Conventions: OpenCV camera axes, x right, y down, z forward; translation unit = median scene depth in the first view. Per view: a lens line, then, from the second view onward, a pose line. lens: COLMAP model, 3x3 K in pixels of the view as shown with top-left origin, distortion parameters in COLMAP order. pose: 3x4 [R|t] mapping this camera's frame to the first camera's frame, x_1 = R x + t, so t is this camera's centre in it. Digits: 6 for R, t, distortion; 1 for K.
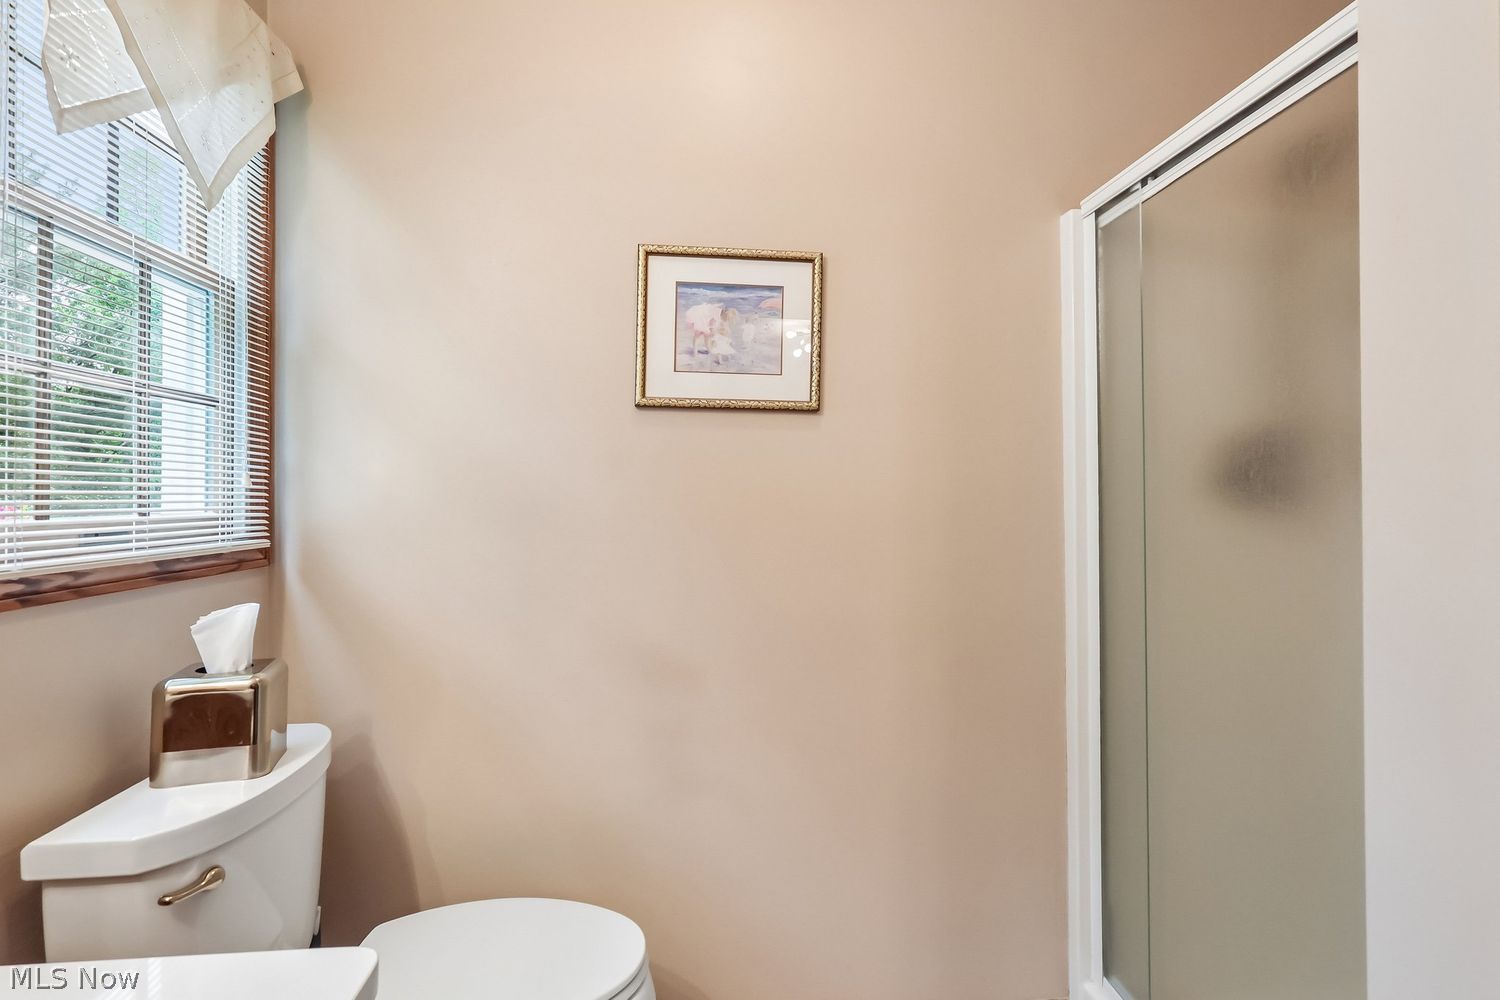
lens RADIAL K [[696.3, 0, 723.7], [0, 696.3, 484.8], [0, 0, 1]] dist [-0.002881, 0.001890]
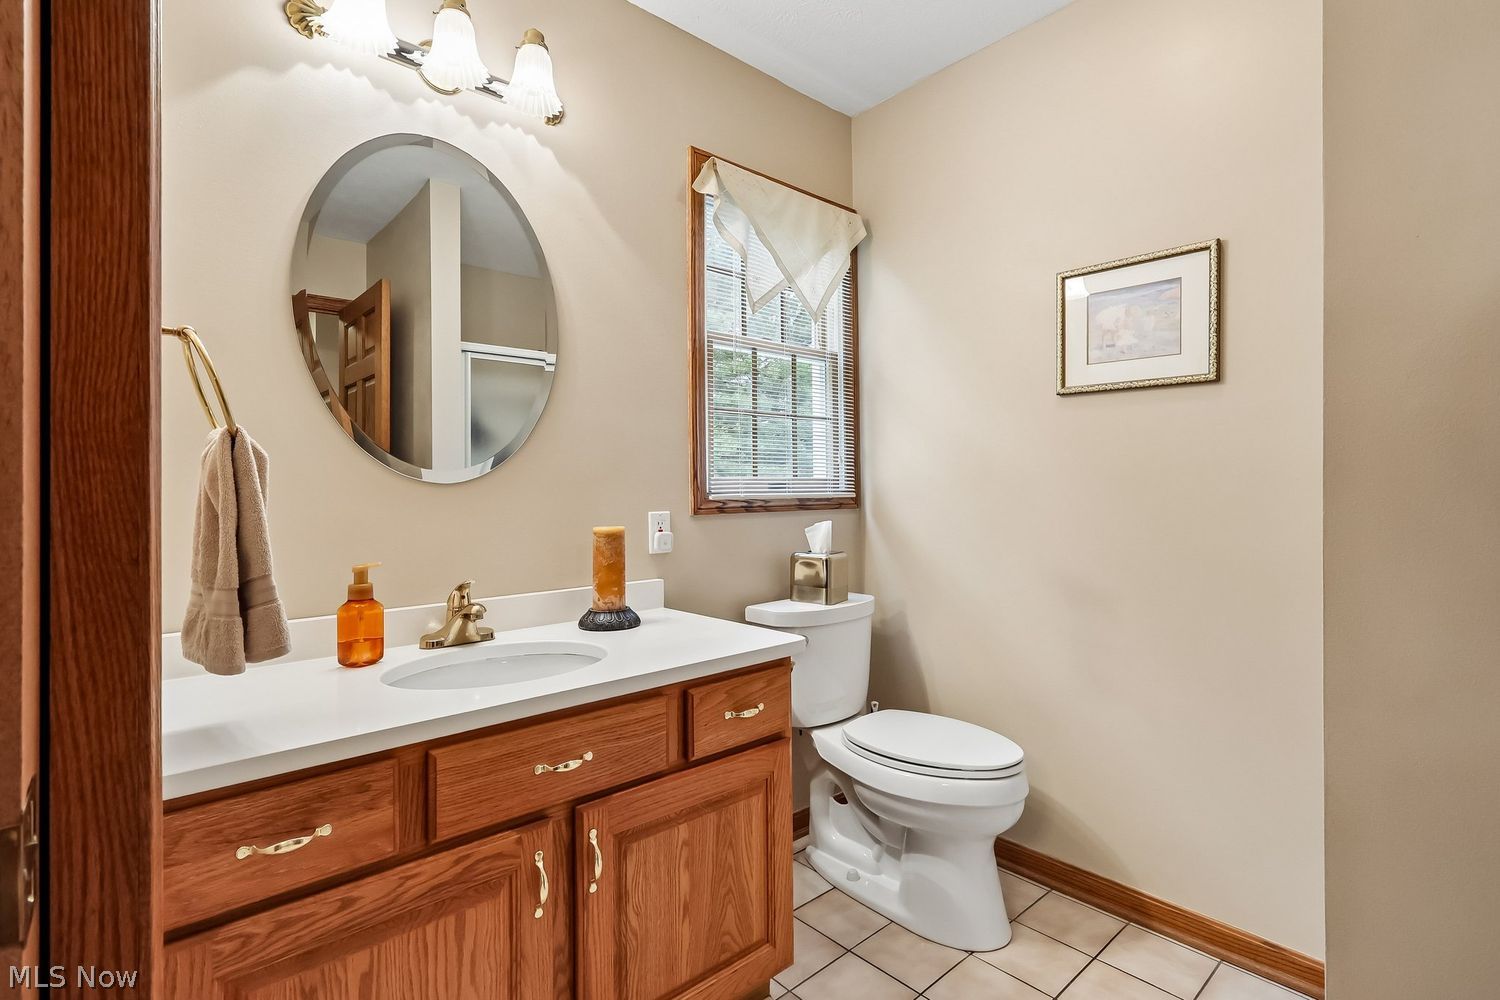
lens RADIAL K [[696.3, 0, 750.7], [0, 696.3, 490.2], [0, 0, 1]] dist [-0.002881, 0.001890]
pose [[0.598651, -0.001903, -0.801008, 0.594565], [0.015767, 0.999831, 0.009408, 0.048369], [0.800855, -0.018262, 0.598580, -0.278457]]
